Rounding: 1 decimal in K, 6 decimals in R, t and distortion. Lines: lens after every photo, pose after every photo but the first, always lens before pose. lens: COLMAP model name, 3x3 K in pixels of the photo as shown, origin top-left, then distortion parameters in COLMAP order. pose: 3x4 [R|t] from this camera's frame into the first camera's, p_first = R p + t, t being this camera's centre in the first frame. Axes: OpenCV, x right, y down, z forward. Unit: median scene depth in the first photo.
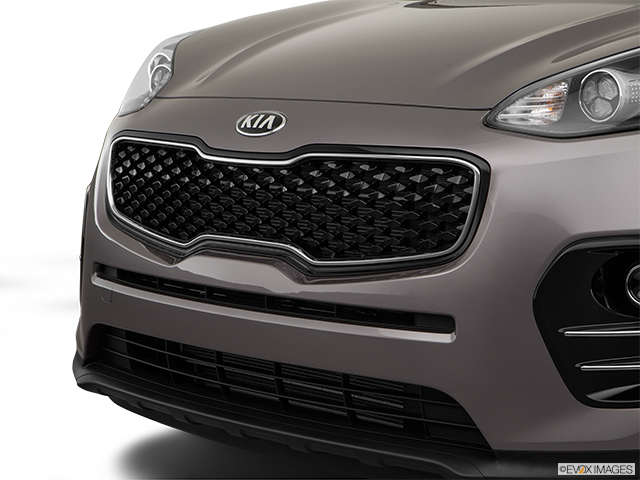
lens RADIAL K [[1628.1, 0, 322.1], [0, 1628.1, 233.4], [0, 0, 1]] dist [0.300175, 0.000000]
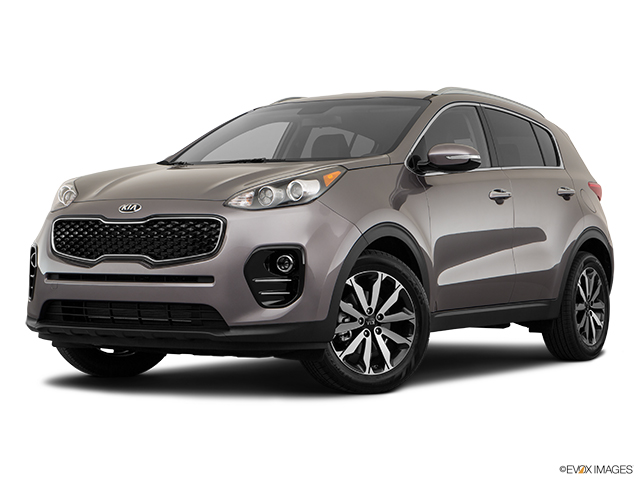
lens RADIAL K [[1441.2, 0, 320.2], [0, 1441.2, 246.5], [0, 0, 1]] dist [0.151403, 0.000000]
pose [[0.973963, 0.007522, 0.226580, -0.262547], [0.019097, 0.993175, -0.115059, 0.256824], [-0.225899, 0.116391, 0.967173, -1.214346]]
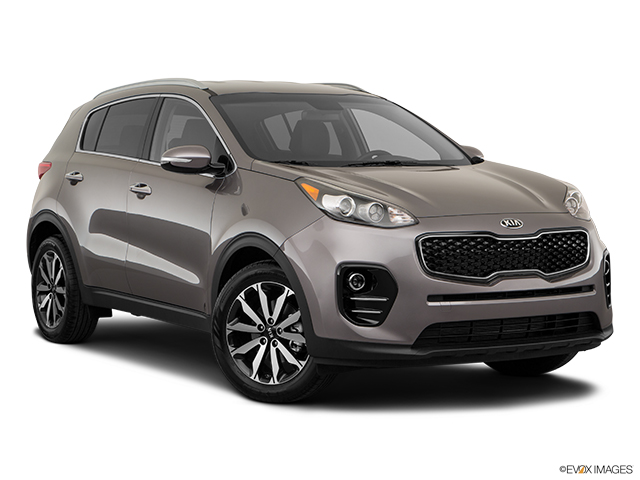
lens RADIAL K [[1441.2, 0, 318.8], [0, 1441.2, 239.6], [0, 0, 1]] dist [0.151403, 0.000000]
pose [[0.222030, -0.054952, 0.973490, -2.322149], [0.110546, 0.993392, 0.030862, -0.148782], [-0.968753, 0.100763, 0.226637, 0.826355]]
